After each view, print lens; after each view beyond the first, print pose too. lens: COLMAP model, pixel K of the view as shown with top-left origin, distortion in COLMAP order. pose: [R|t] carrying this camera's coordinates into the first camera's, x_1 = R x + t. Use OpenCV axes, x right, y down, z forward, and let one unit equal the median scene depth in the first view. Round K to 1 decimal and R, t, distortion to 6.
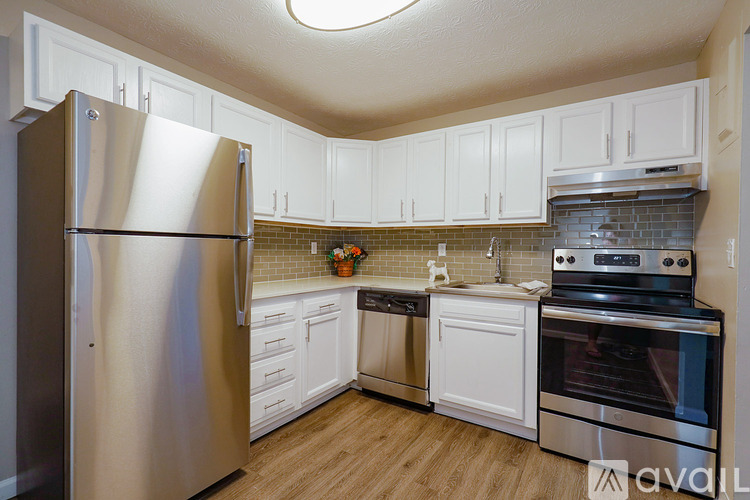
lens RADIAL K [[337.3, 0, 378.0], [0, 337.3, 253.7], [0, 0, 1]] dist [-0.001052, -0.000099]
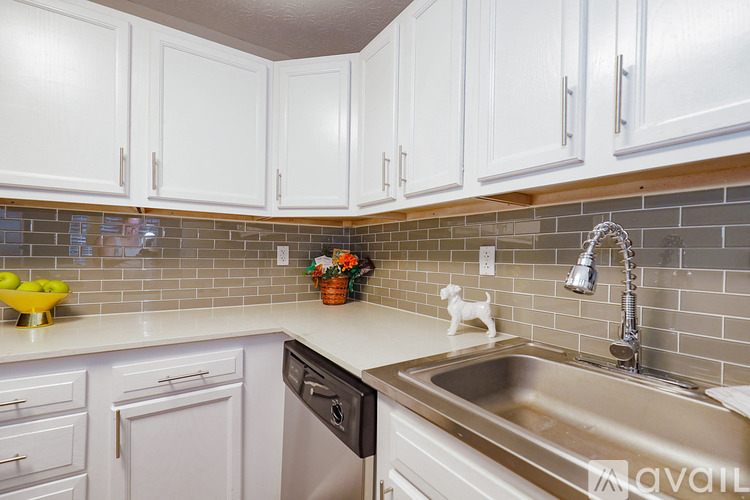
lens RADIAL K [[337.3, 0, 378.0], [0, 337.3, 253.7], [0, 0, 1]] dist [-0.001052, -0.000099]
pose [[0.919604, 0.002328, -0.392840, 0.238355], [-0.010939, 0.999746, -0.019682, -0.010903], [0.392694, 0.022397, 0.919396, 0.554717]]
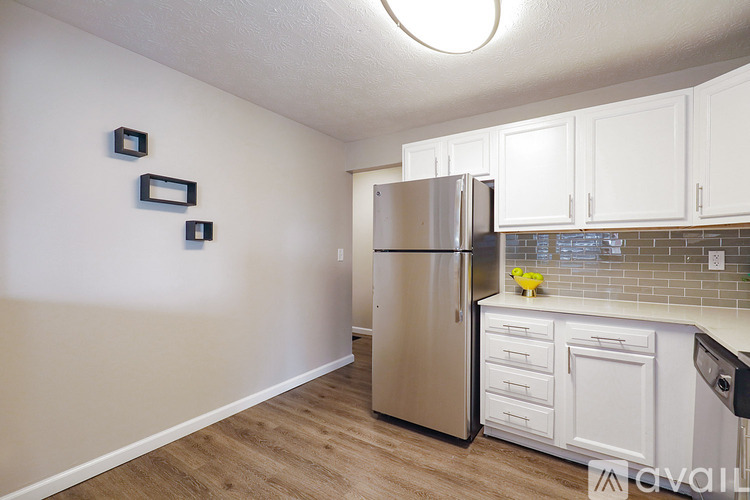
lens RADIAL K [[337.3, 0, 378.0], [0, 337.3, 253.7], [0, 0, 1]] dist [-0.001052, -0.000099]
pose [[-0.004093, -0.004177, -0.999983, 0.489931], [-0.019482, 0.999802, -0.004096, -0.015942], [0.999802, 0.019465, -0.004174, 0.413951]]
